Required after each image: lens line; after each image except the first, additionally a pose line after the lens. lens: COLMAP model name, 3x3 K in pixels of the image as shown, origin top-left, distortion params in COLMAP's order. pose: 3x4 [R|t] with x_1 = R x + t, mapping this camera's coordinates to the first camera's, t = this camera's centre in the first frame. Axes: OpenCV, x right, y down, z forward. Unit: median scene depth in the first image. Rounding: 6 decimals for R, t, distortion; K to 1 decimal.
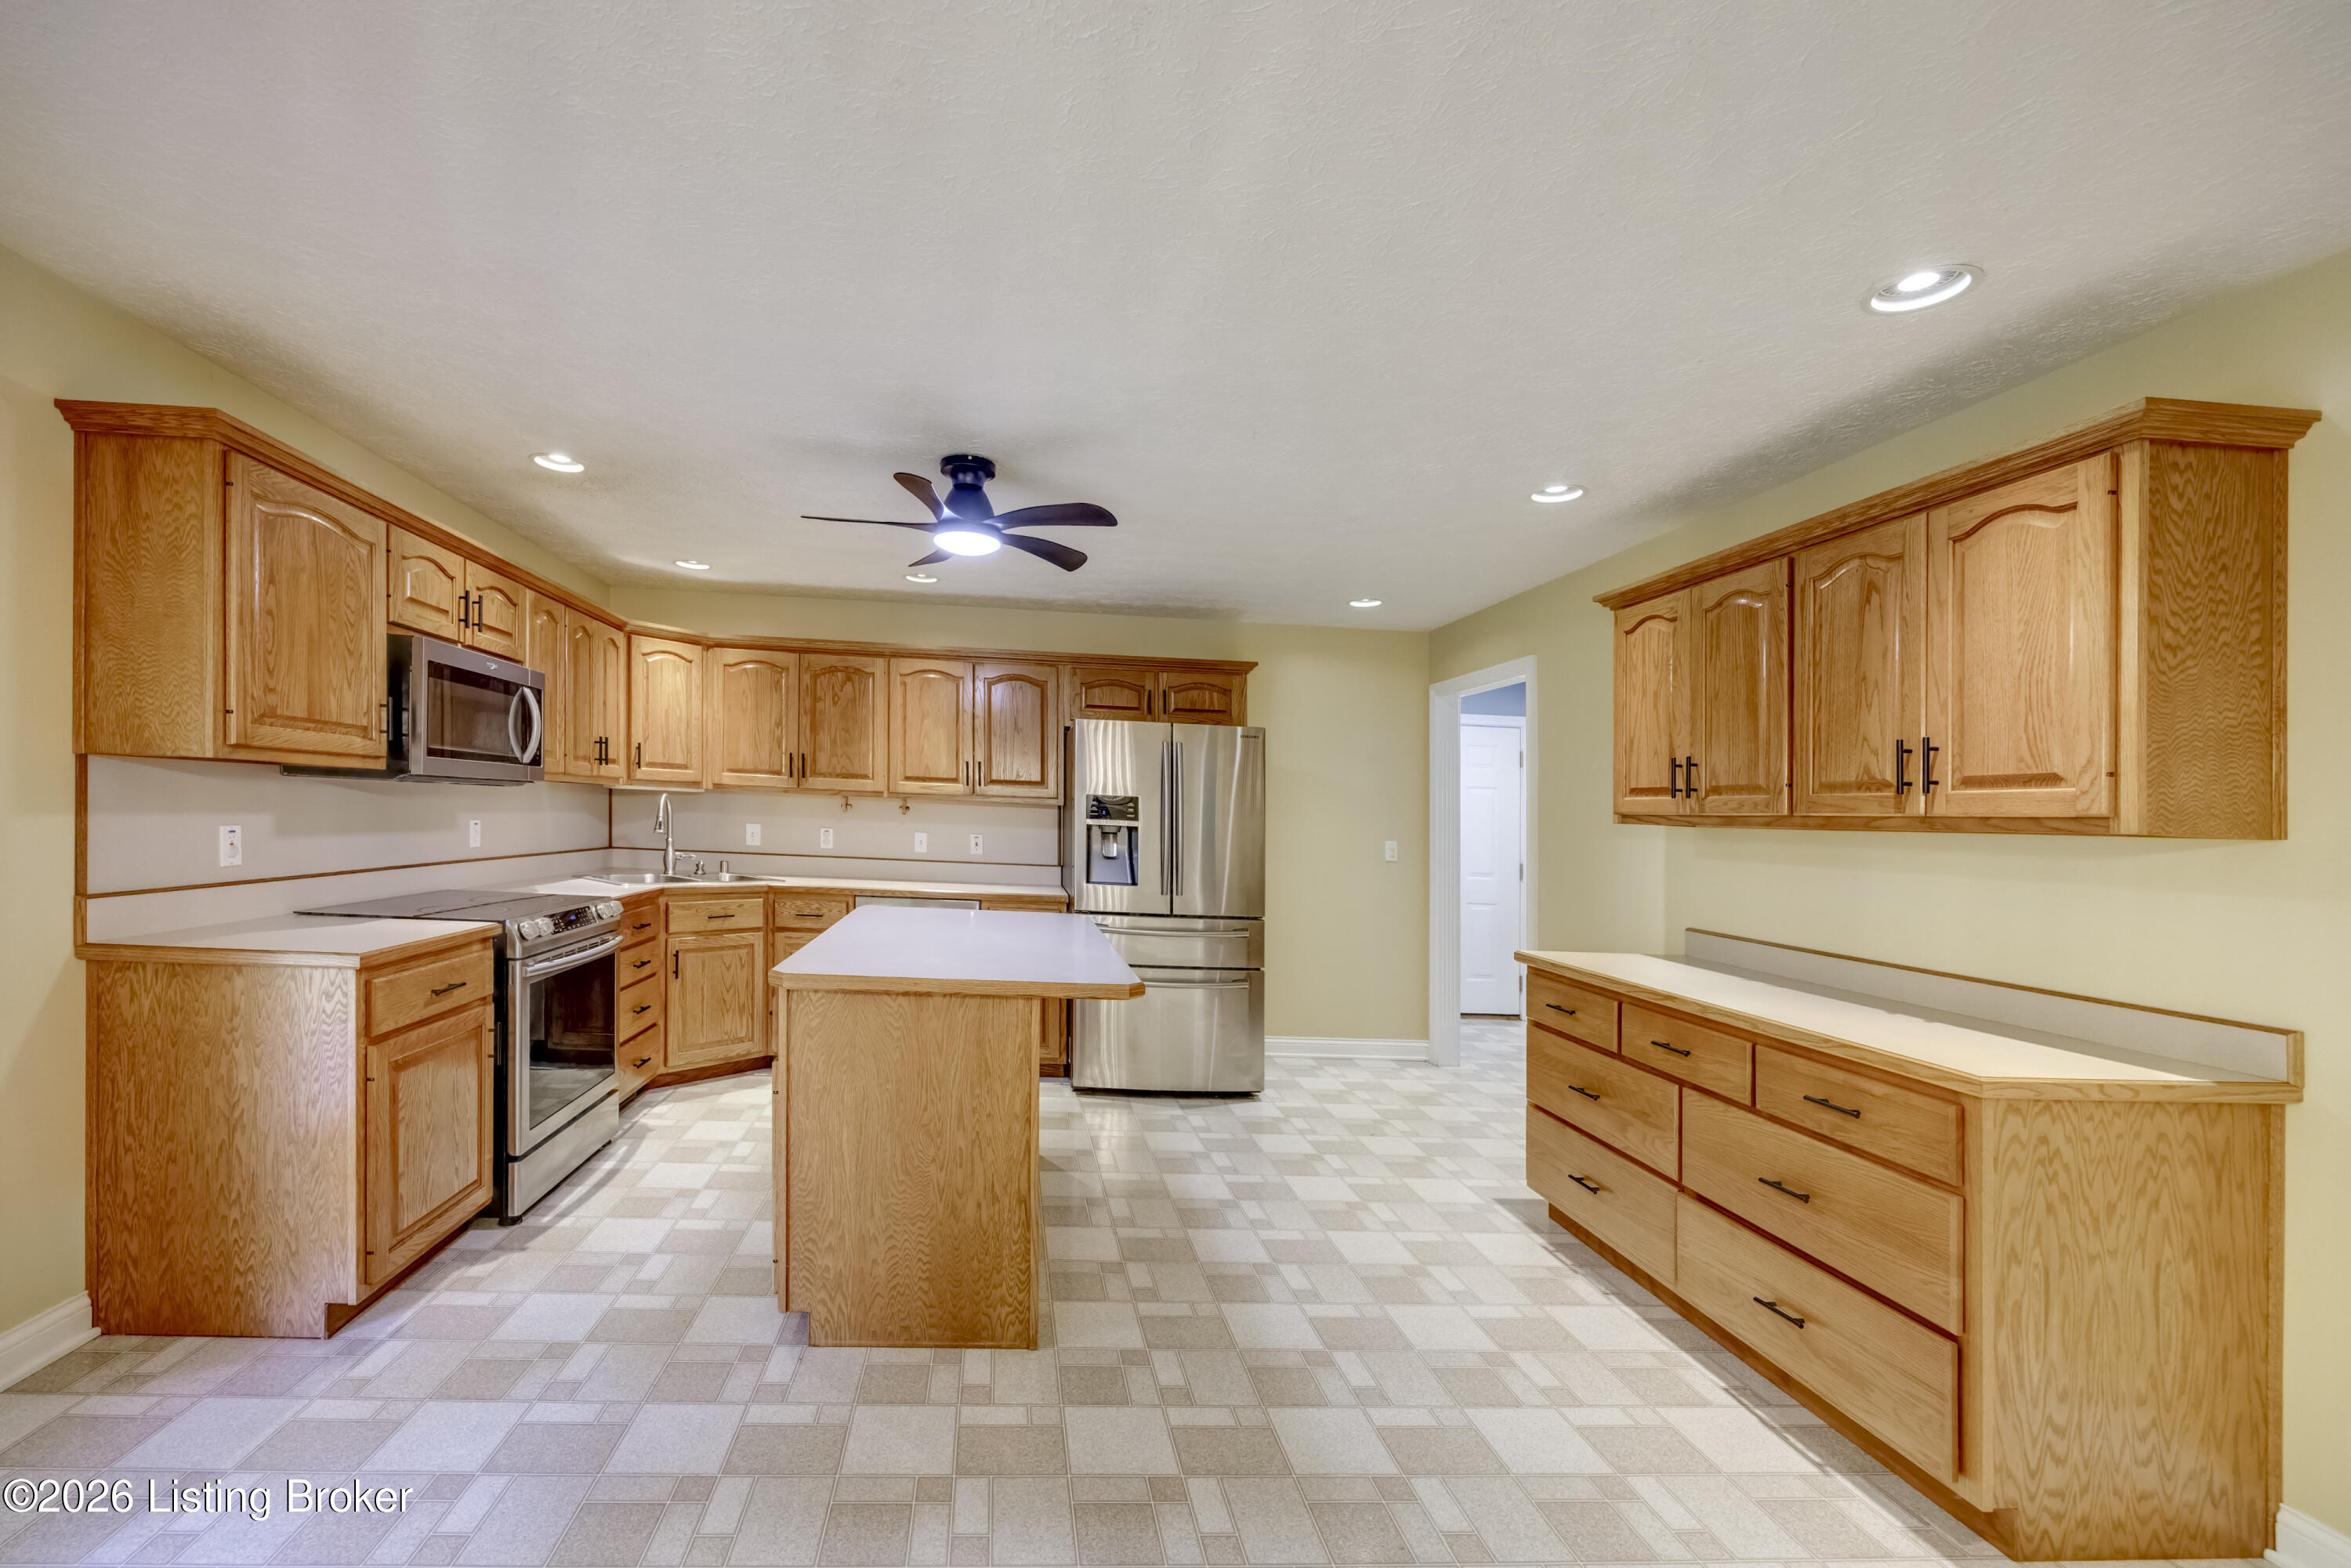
lens RADIAL K [[948.2, 0, 1056.4], [0, 948.2, 810.7], [0, 0, 1]] dist [-0.005464, -0.000147]
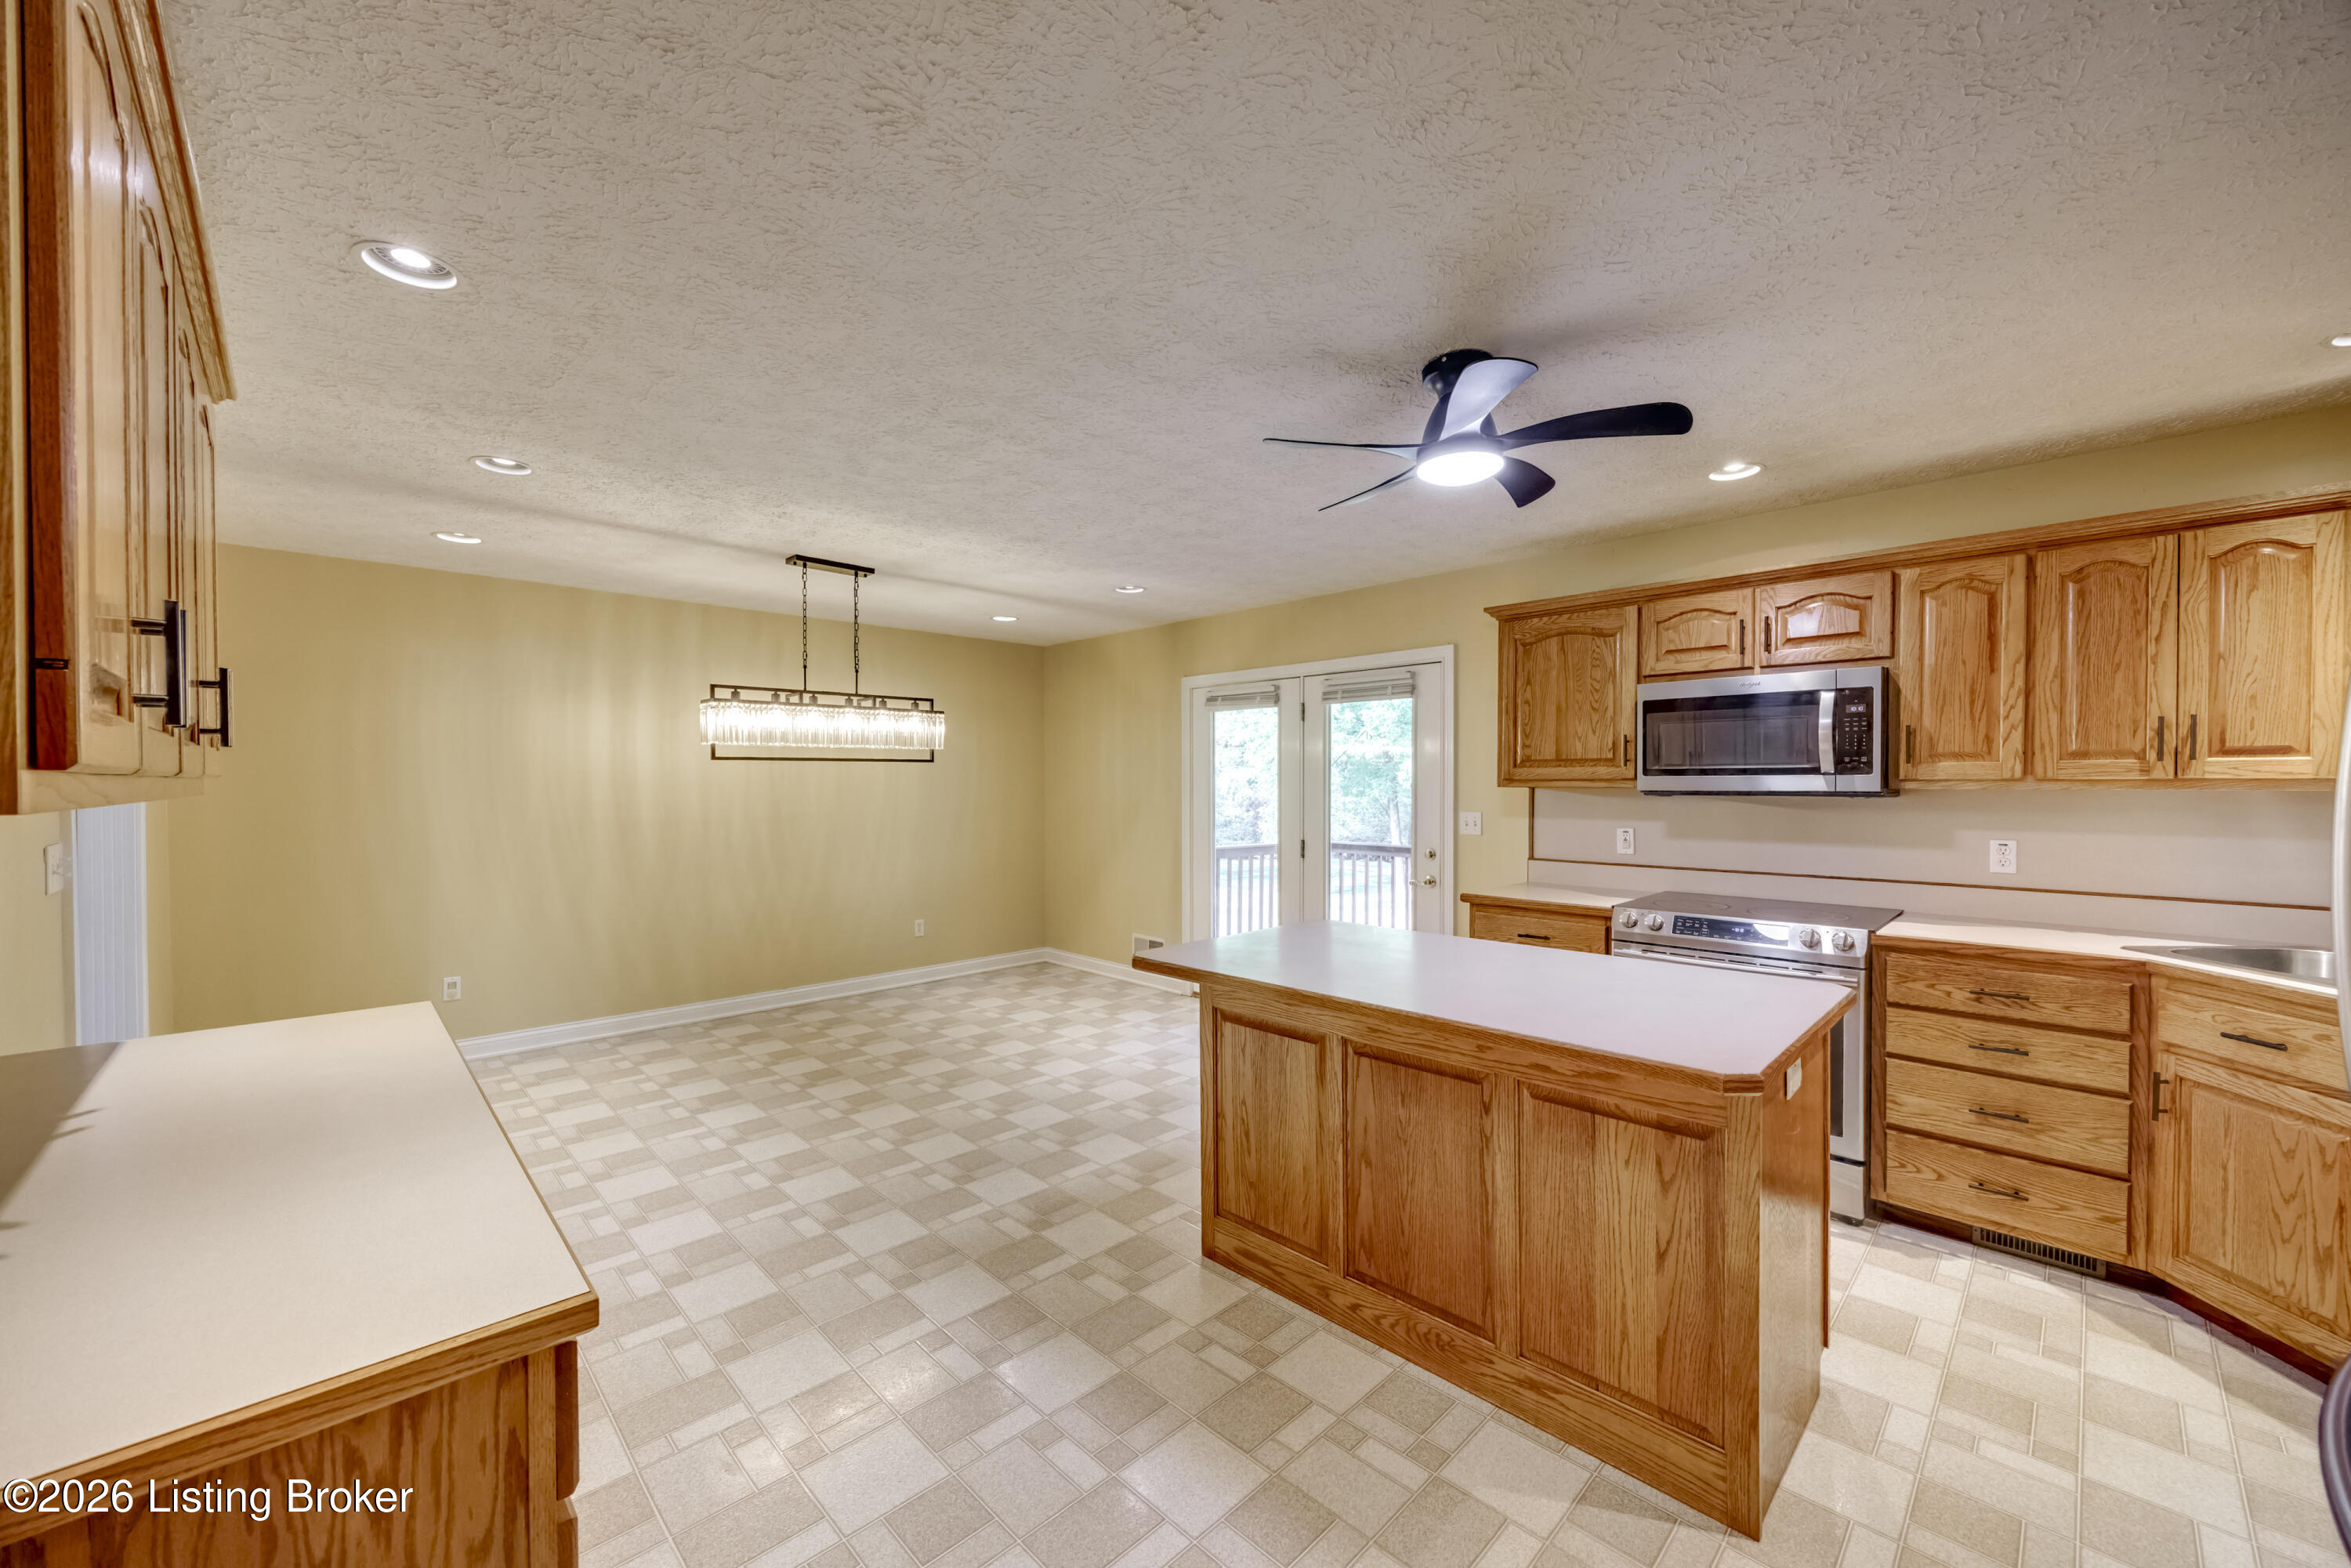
lens RADIAL K [[903.7, 0, 1184.1], [0, 903.7, 790.3], [0, 0, 1]] dist [-0.001874, -0.000219]
pose [[-0.749440, -0.035520, -0.661119, 0.779277], [-0.029274, 0.999361, -0.020508, 0.006200], [0.661425, 0.003984, -0.750001, 1.938444]]
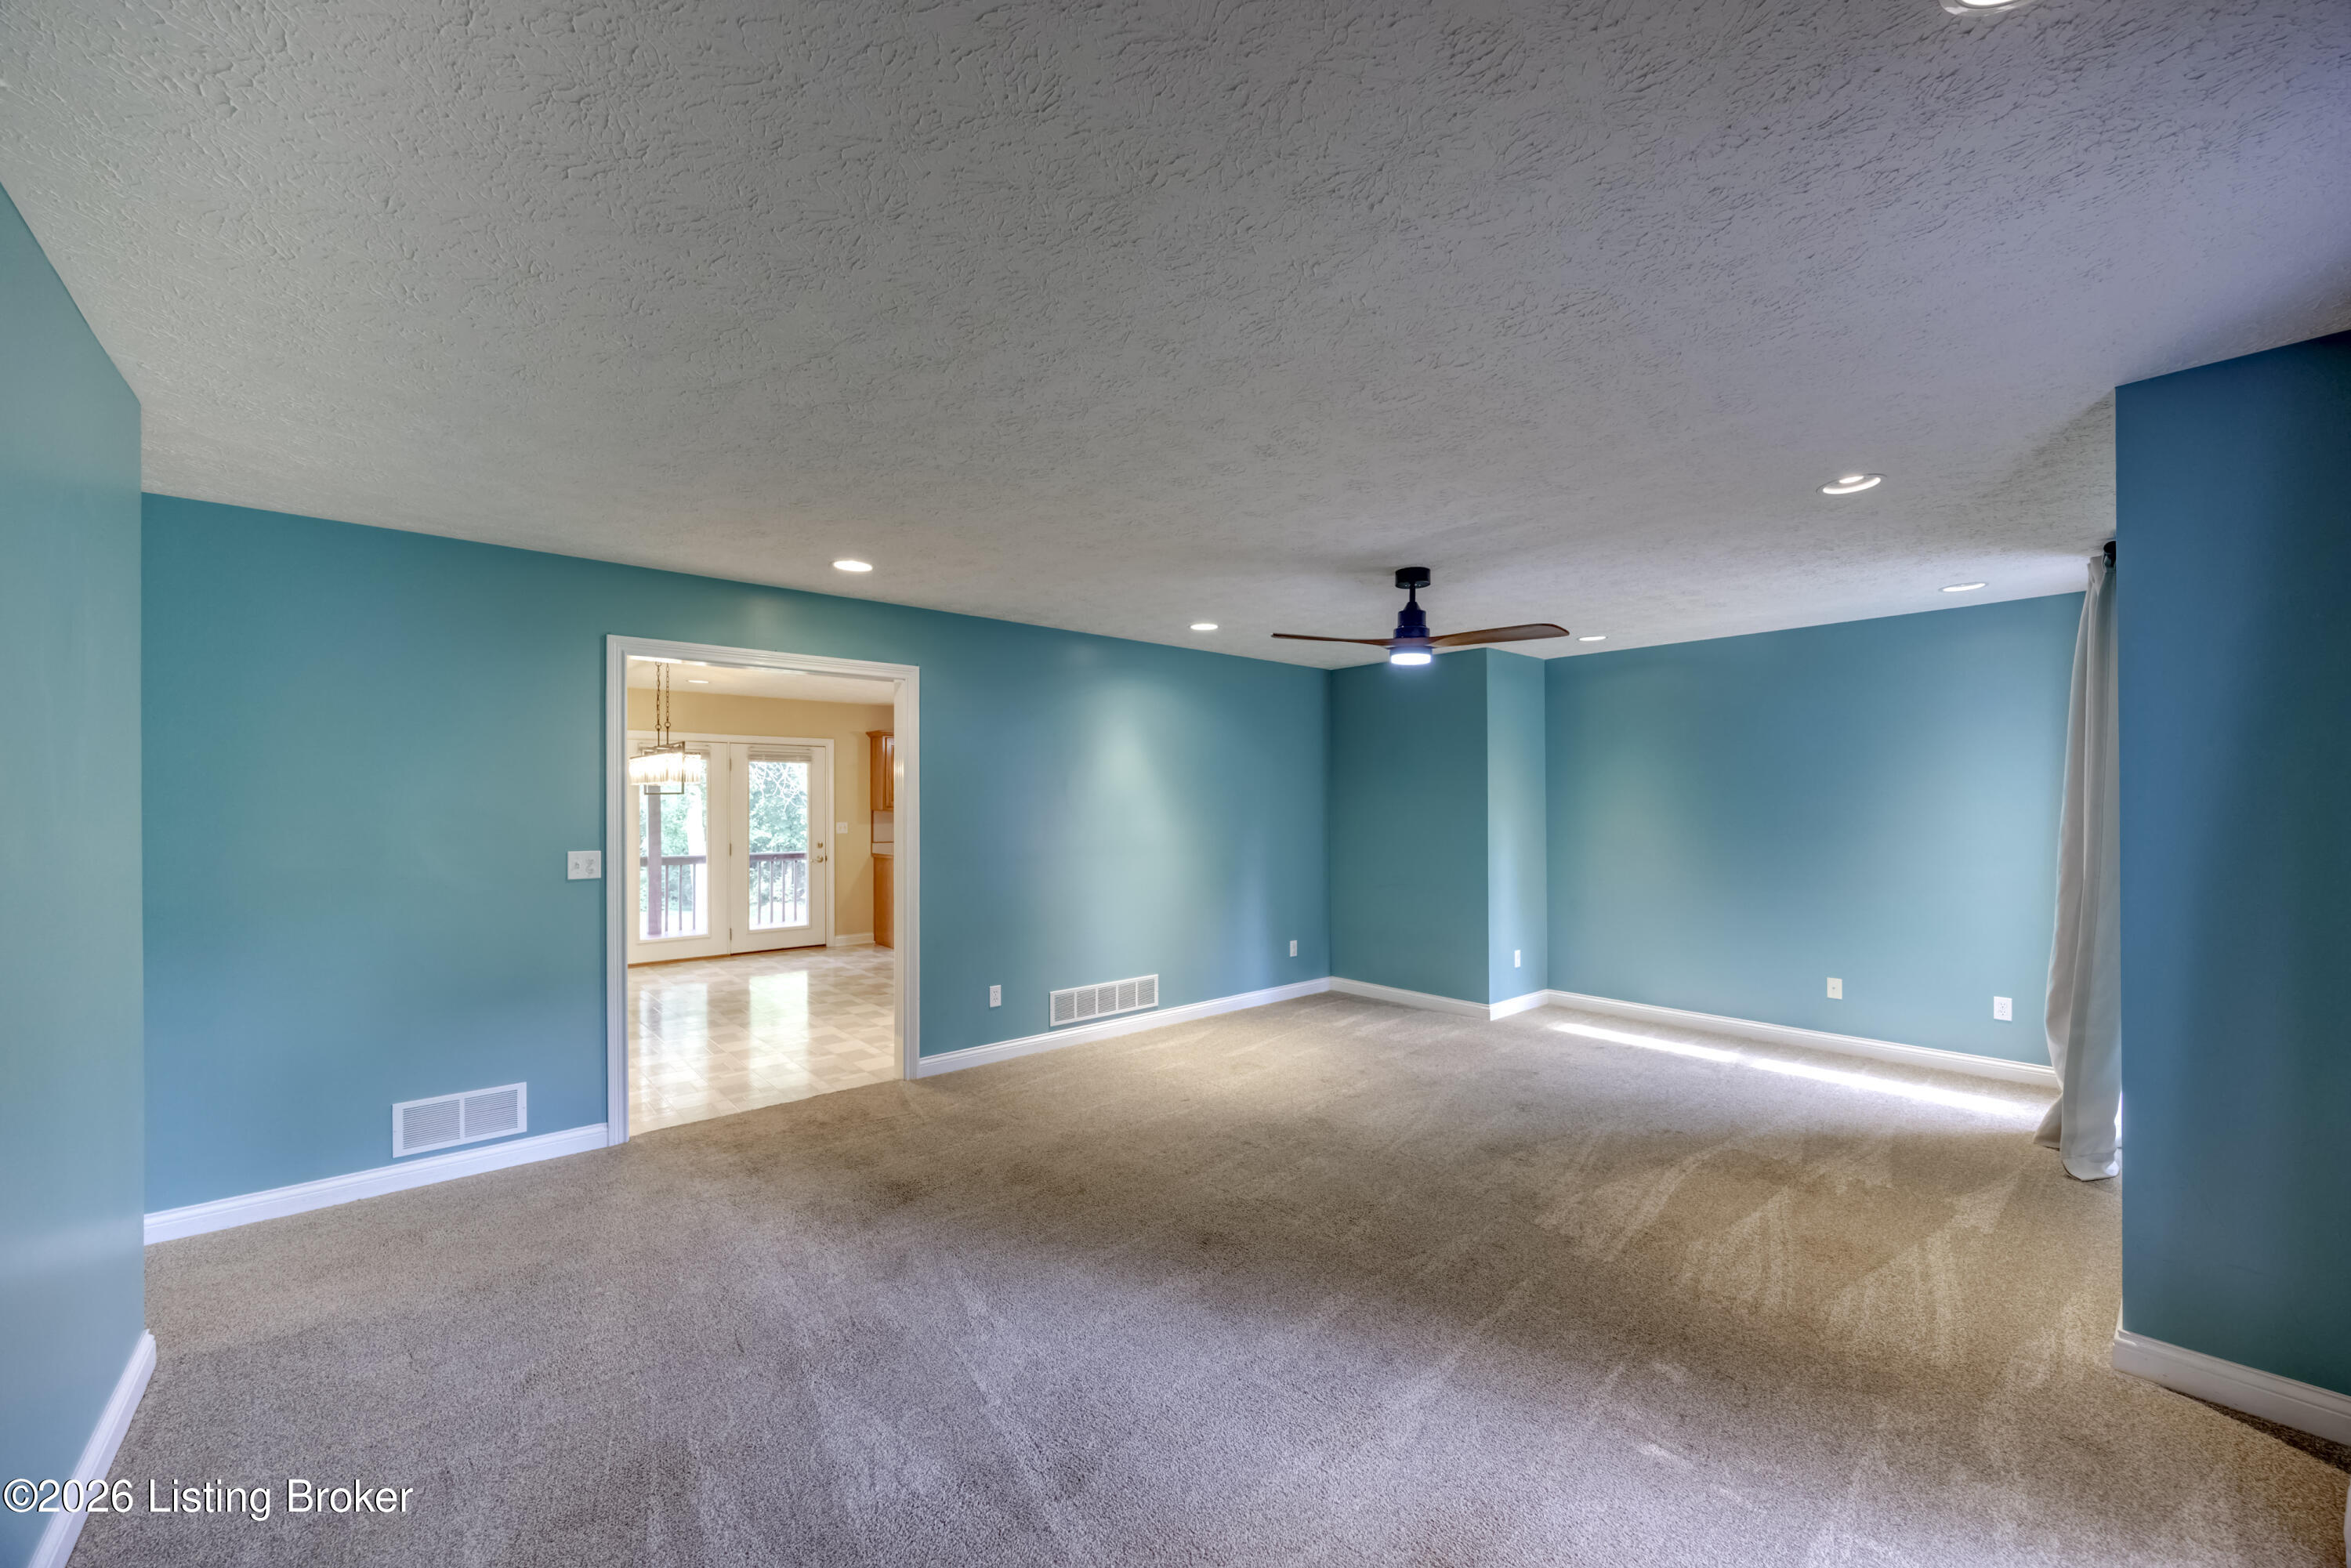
lens RADIAL K [[903.7, 0, 1184.1], [0, 903.7, 790.3], [0, 0, 1]] dist [-0.001874, -0.000219]
pose [[0.615532, -0.054114, -0.786252, 3.162388], [0.031945, 0.998533, -0.043716, 0.079367], [0.787464, 0.001792, 0.616358, -0.452608]]
